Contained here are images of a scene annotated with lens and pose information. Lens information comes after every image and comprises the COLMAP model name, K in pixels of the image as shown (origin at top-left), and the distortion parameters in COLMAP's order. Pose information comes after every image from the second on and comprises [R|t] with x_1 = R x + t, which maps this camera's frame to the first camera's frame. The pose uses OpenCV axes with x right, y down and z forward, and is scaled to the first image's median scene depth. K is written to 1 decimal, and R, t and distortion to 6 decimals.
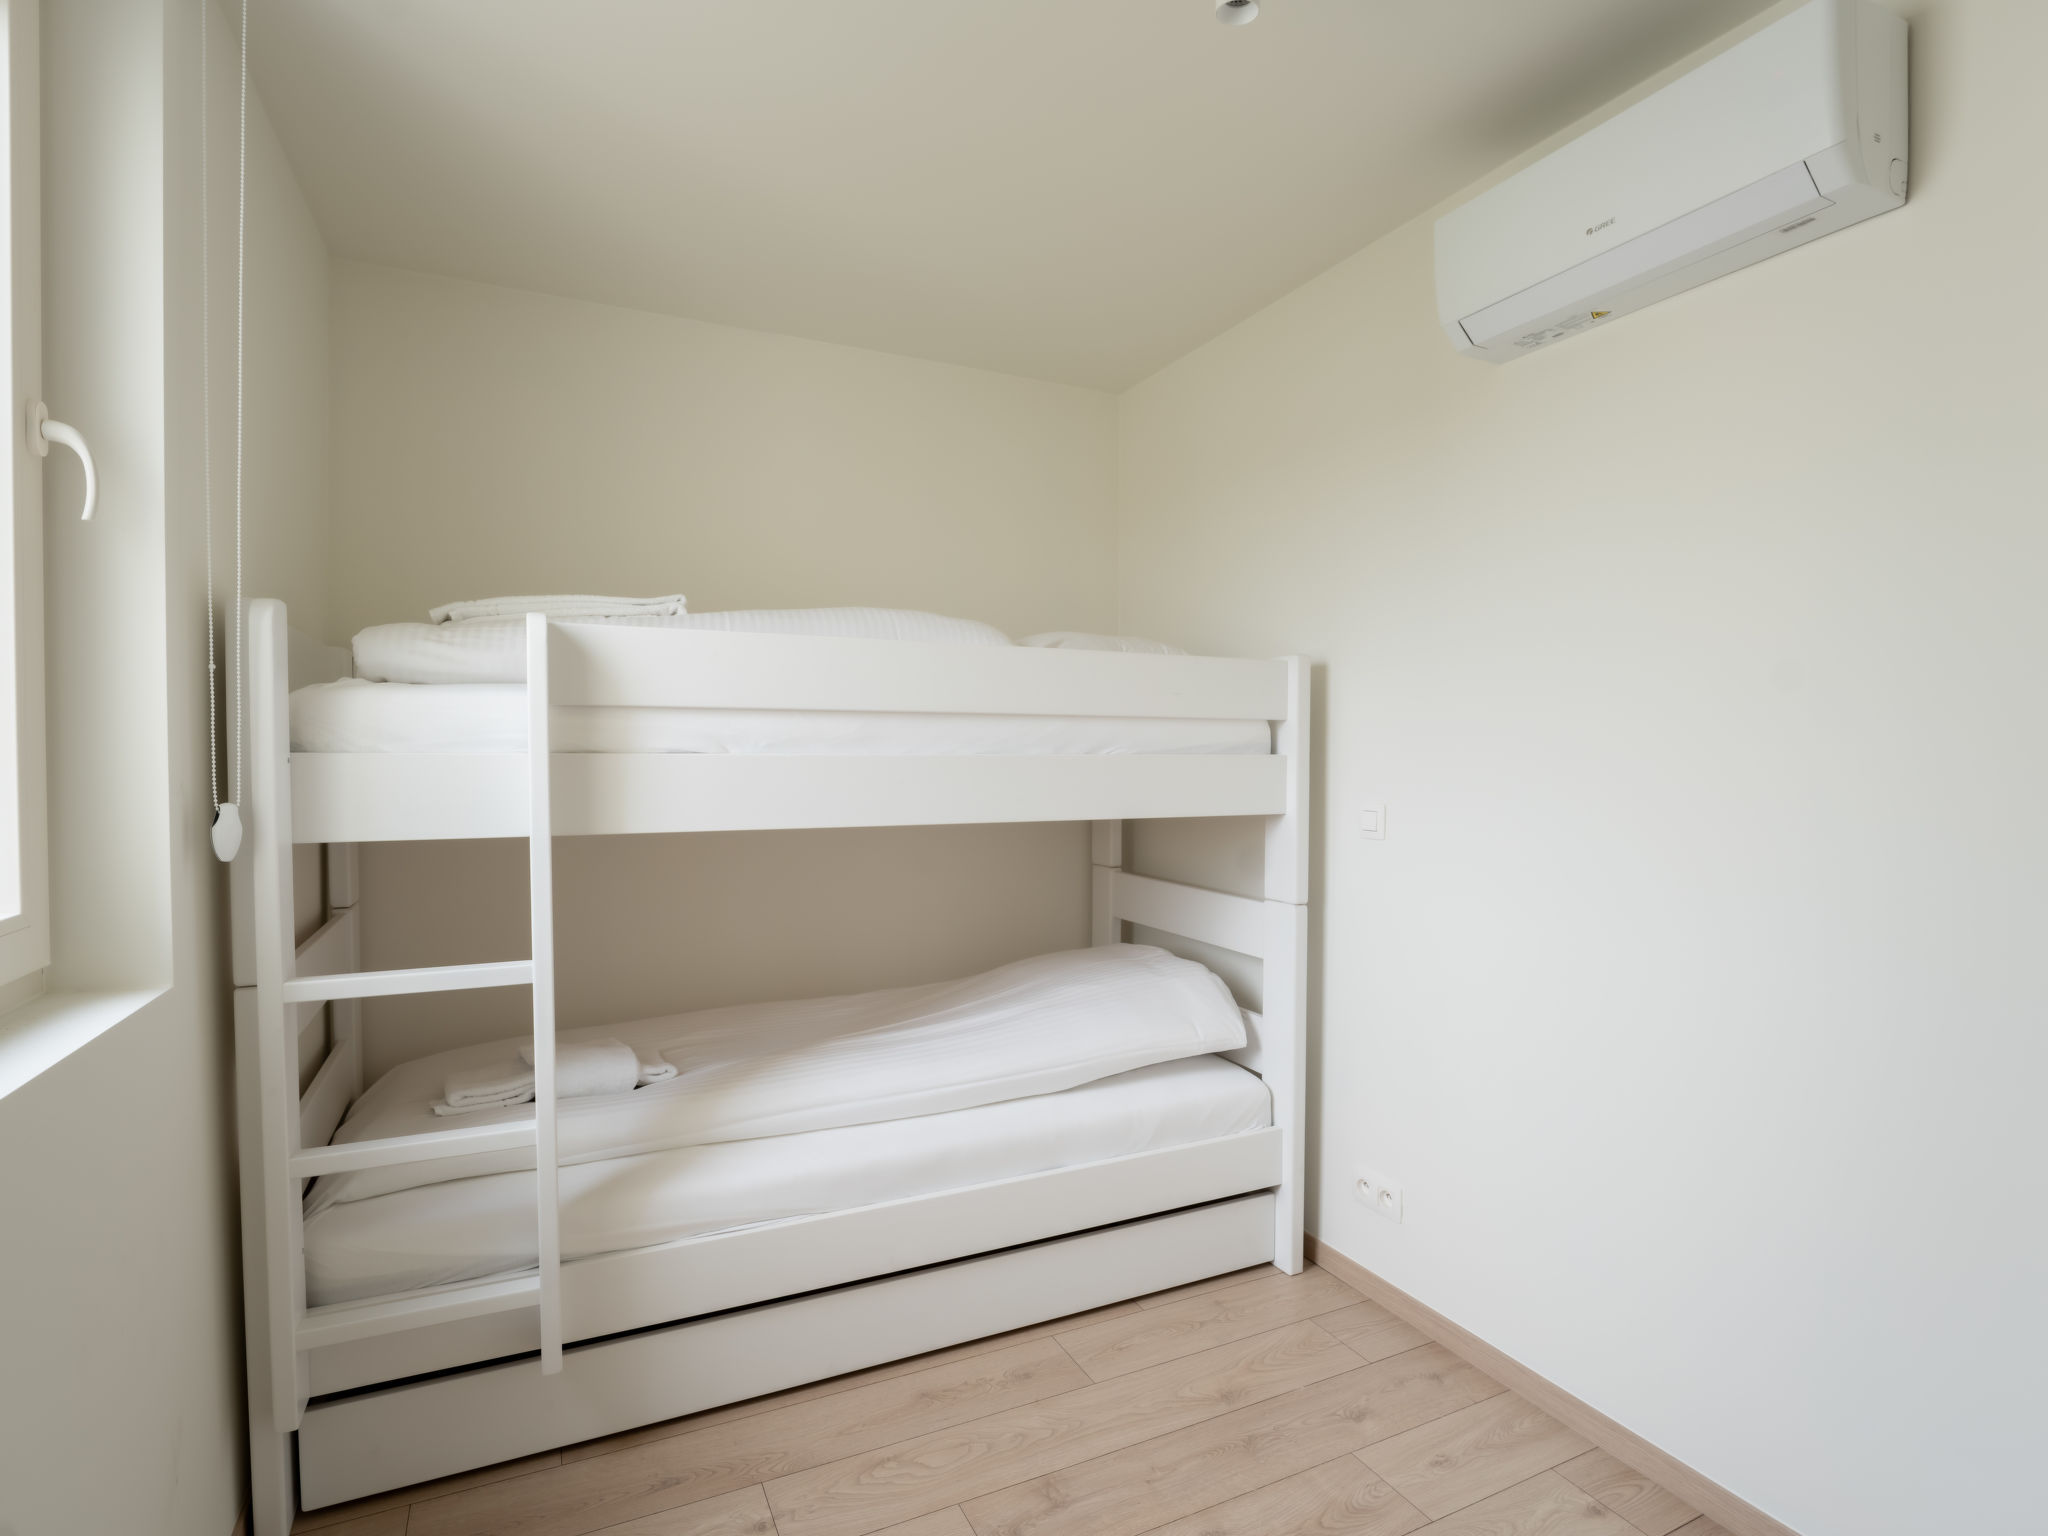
lens RADIAL K [[1030.2, 0, 1024.0], [0, 1030.2, 768.0], [0, 0, 1]] dist [-0.017745, -0.000178]
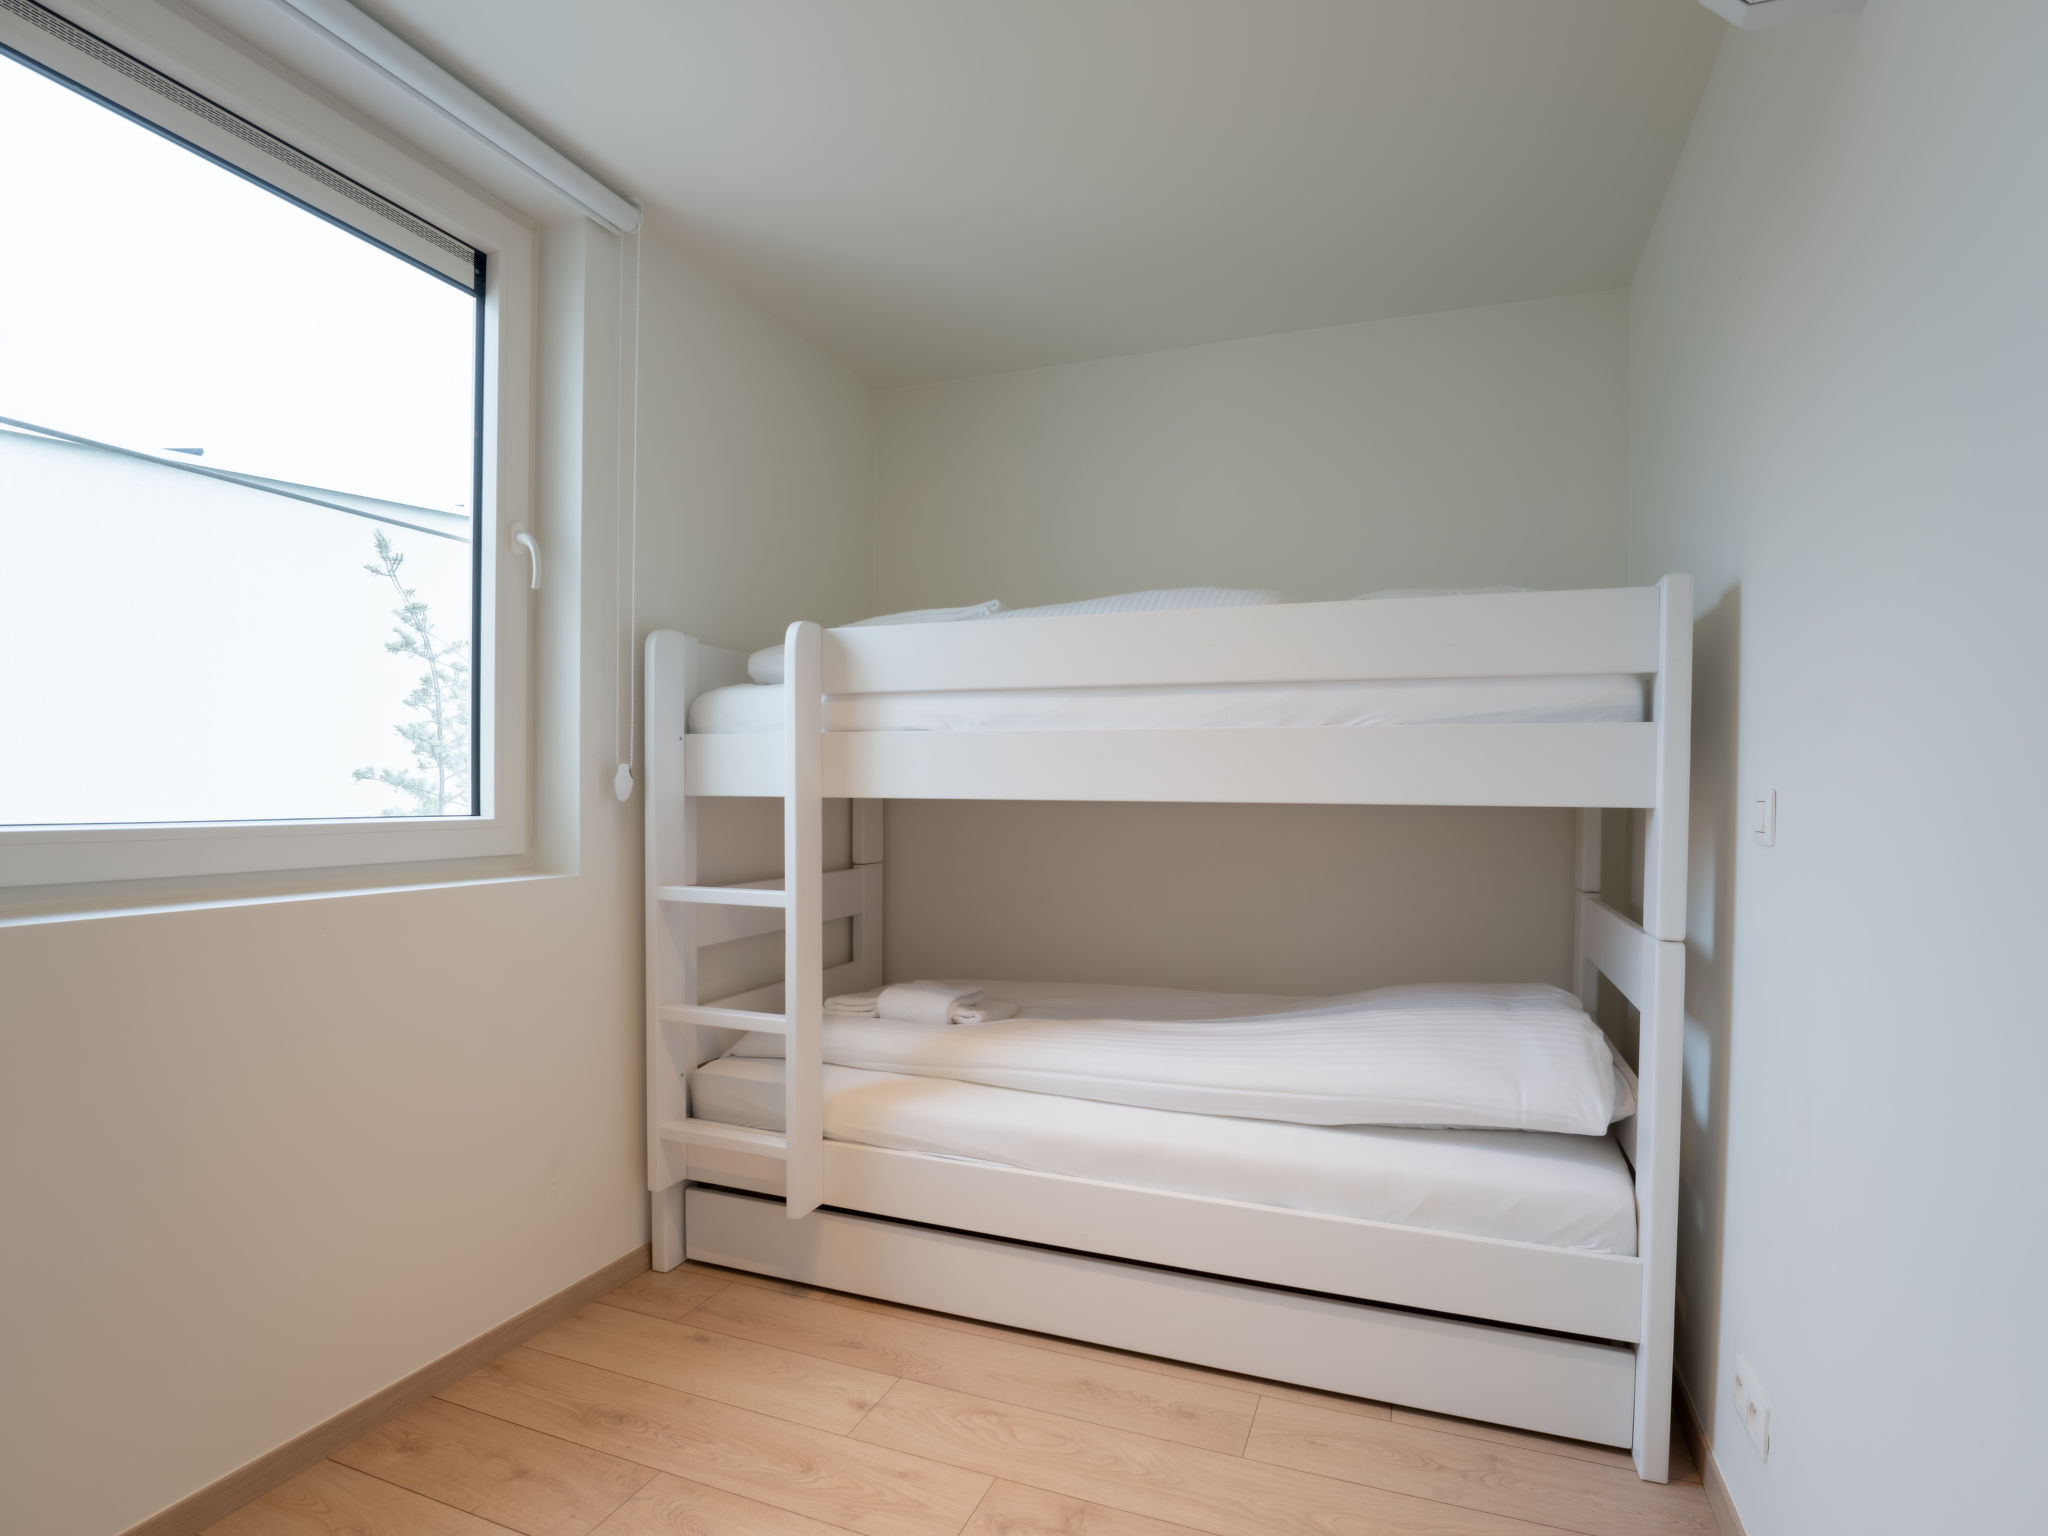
lens RADIAL K [[983.1, 0, 1028.0], [0, 983.1, 792.0], [0, 0, 1]] dist [-0.022594, -0.000287]
pose [[0.701137, 0.009551, -0.712962, 0.538462], [-0.018786, 0.999811, -0.005081, 0.057142], [0.712779, 0.016956, 0.701184, 0.308889]]
